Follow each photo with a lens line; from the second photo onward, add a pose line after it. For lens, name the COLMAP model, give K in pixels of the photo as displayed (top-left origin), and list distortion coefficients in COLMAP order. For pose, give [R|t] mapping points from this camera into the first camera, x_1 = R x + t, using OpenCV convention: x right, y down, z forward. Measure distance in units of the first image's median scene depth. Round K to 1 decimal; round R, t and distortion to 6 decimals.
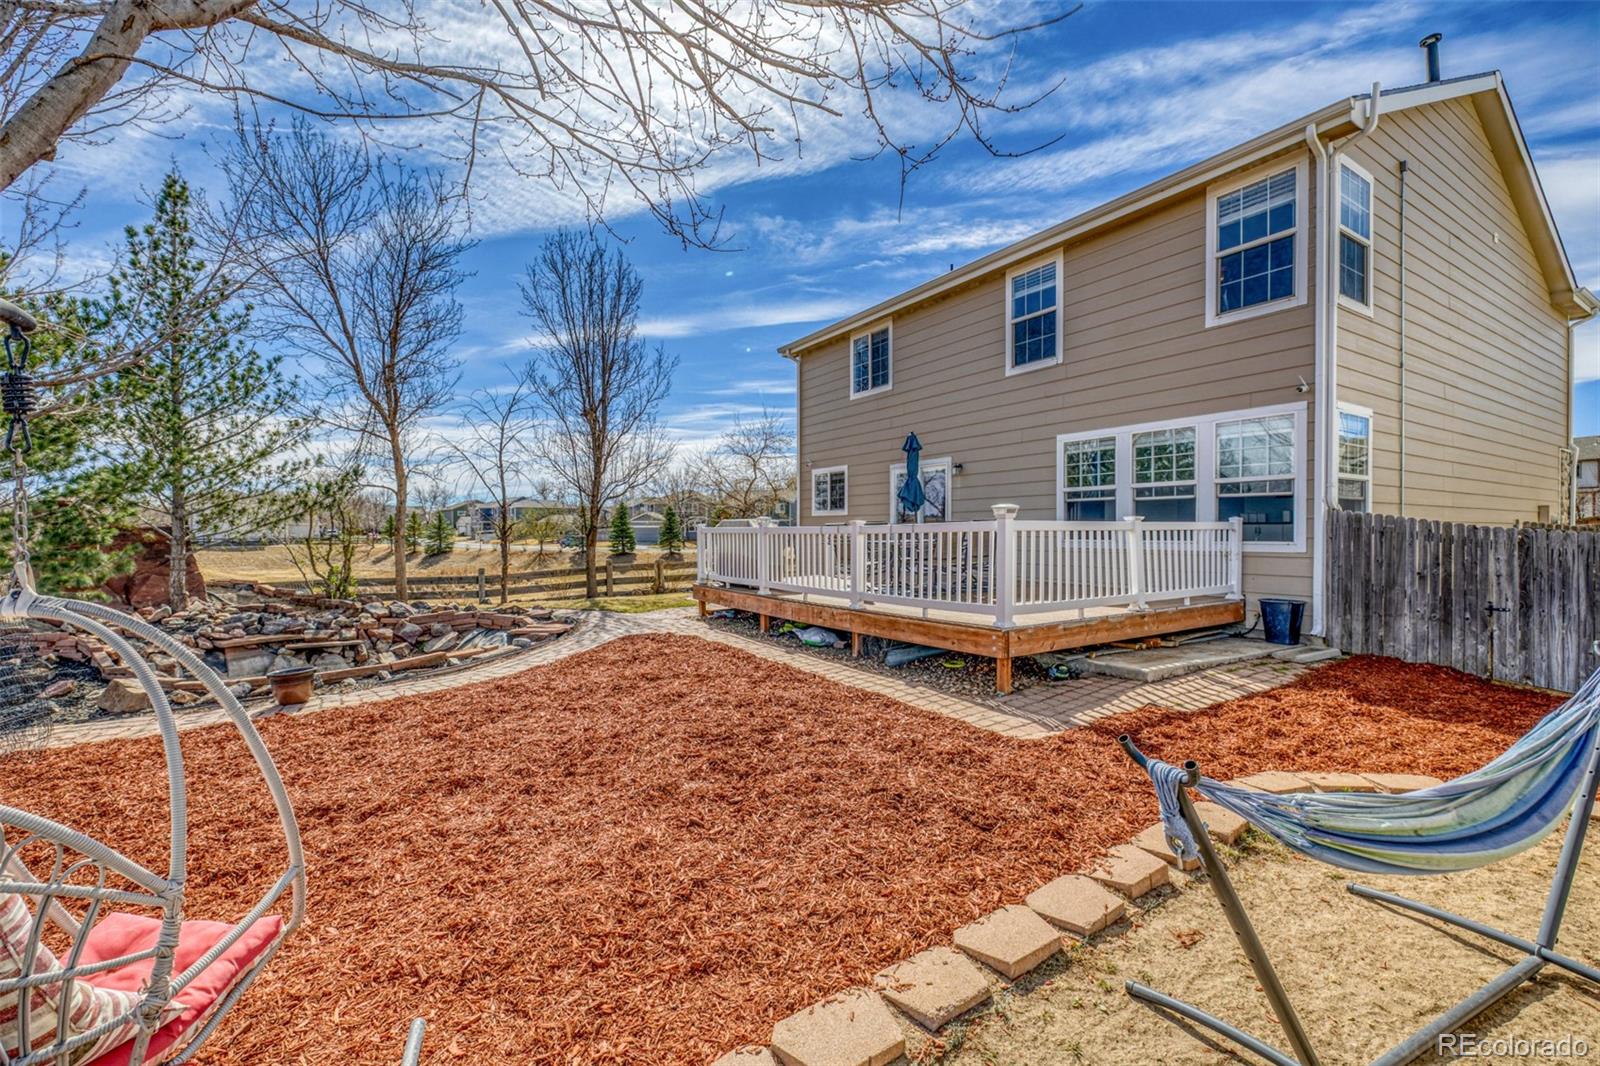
lens RADIAL K [[672.3, 0, 800.0], [0, 672.3, 529.0], [0, 0, 1]] dist [-0.000469, 0.000465]
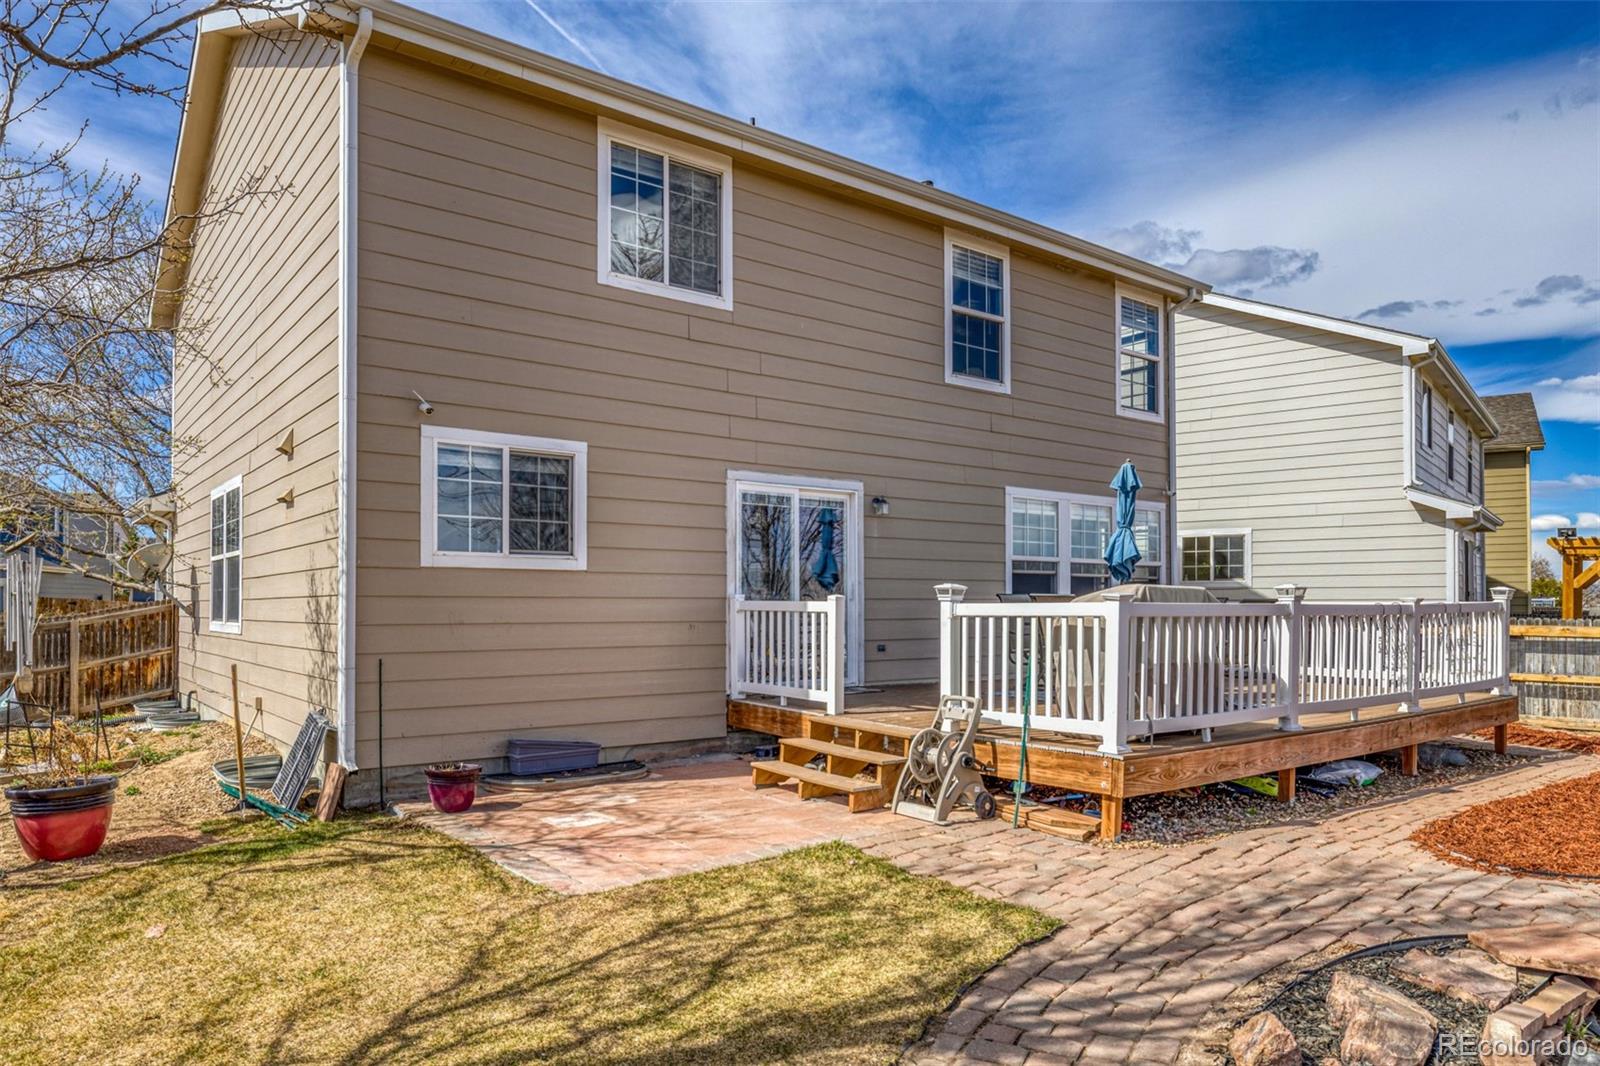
lens RADIAL K [[1026.4, 0, 790.9], [0, 1026.4, 596.5], [0, 0, 1]] dist [0.003521, -0.001628]
pose [[-0.081079, 0.004219, 0.996699, -0.766455], [-0.007101, 0.999963, -0.004811, -0.004523], [-0.996682, -0.007467, -0.081046, 1.326154]]
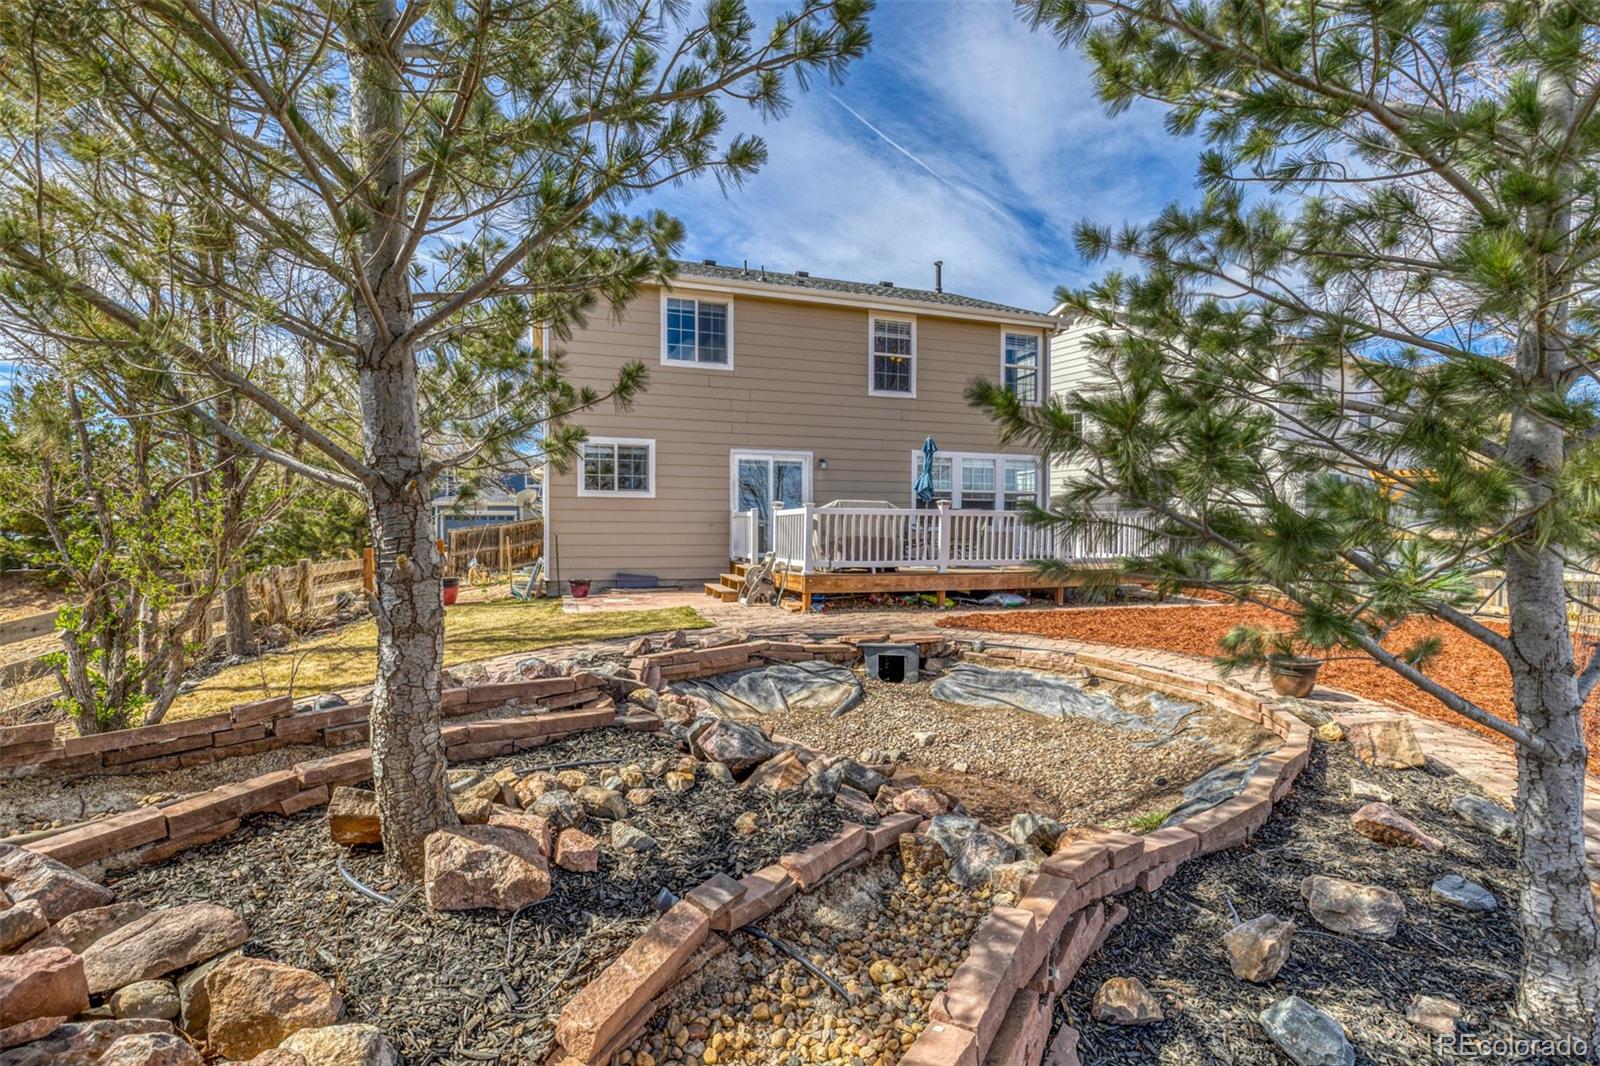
lens RADIAL K [[742.3, 0, 806.0], [0, 742.3, 546.0], [0, 0, 1]] dist [-0.002226, -0.000041]
pose [[0.234249, -0.024659, 0.971864, -1.154282], [-0.007432, 0.999604, 0.027155, 0.019632], [-0.972148, -0.013584, 0.233973, 0.841203]]
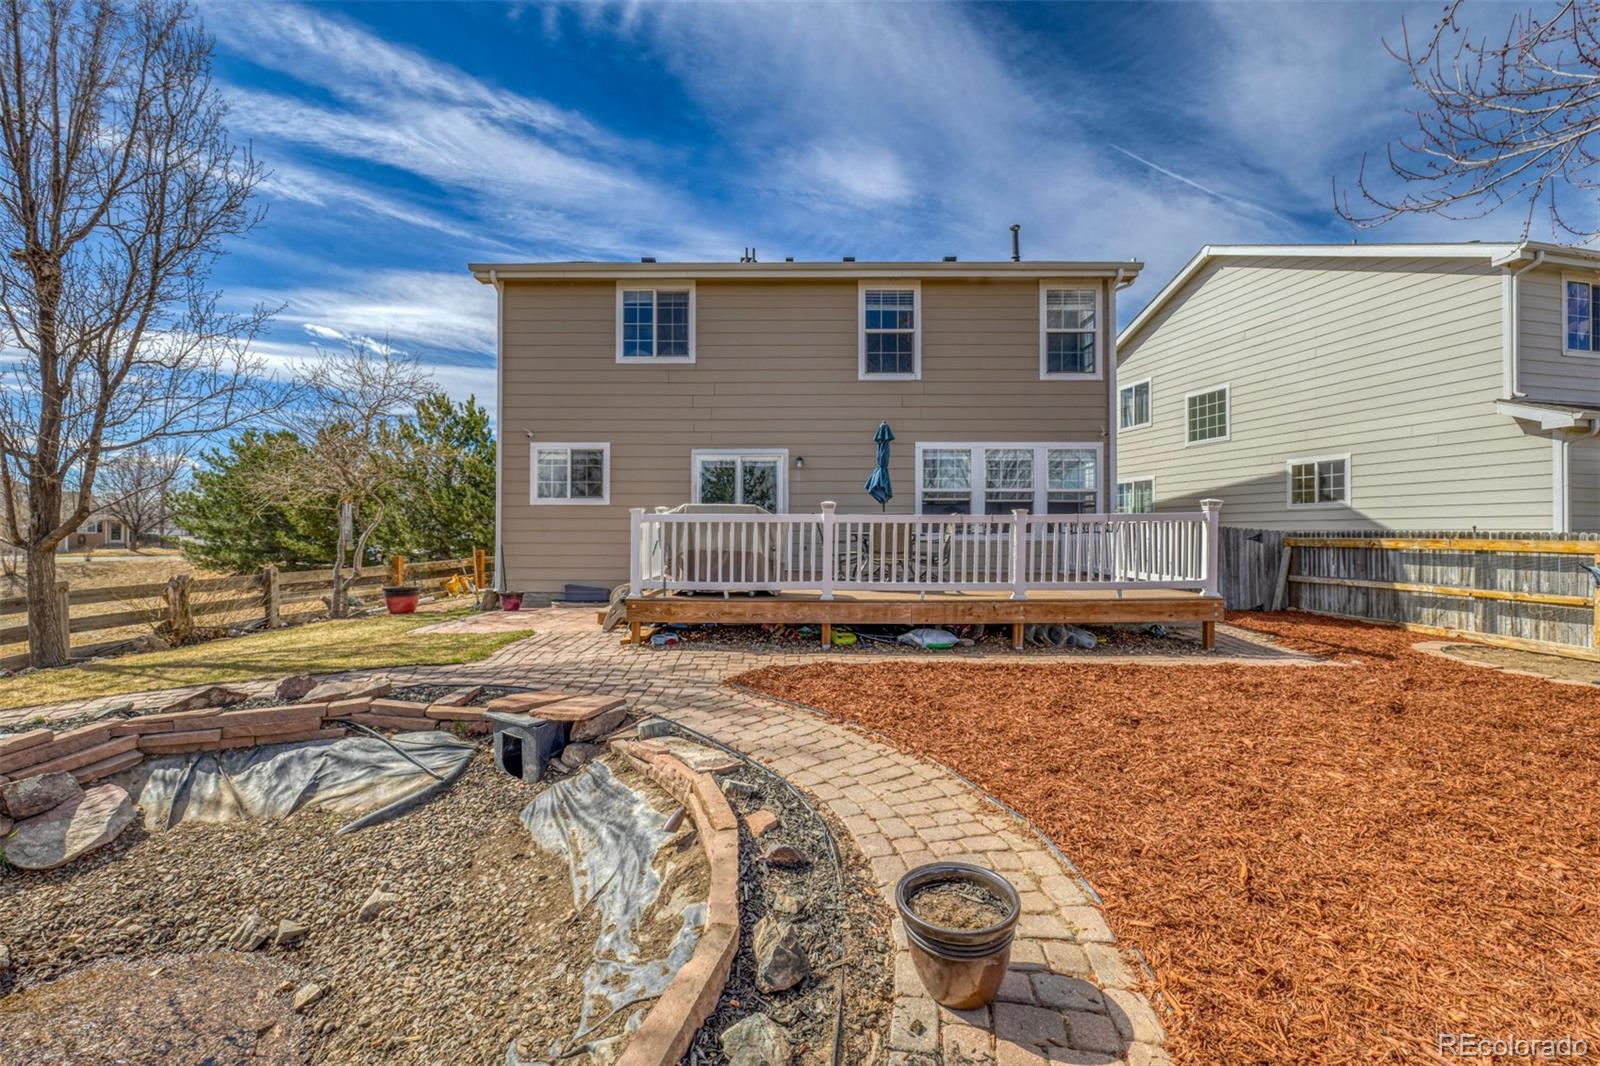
lens RADIAL K [[672.3, 0, 803.3], [0, 672.3, 527.9], [0, 0, 1]] dist [-0.000469, 0.000465]
pose [[0.552997, 0.004642, 0.833170, -0.672842], [-0.004394, 0.999987, -0.002655, 0.011234], [-0.833172, -0.002193, 0.553010, 0.517968]]
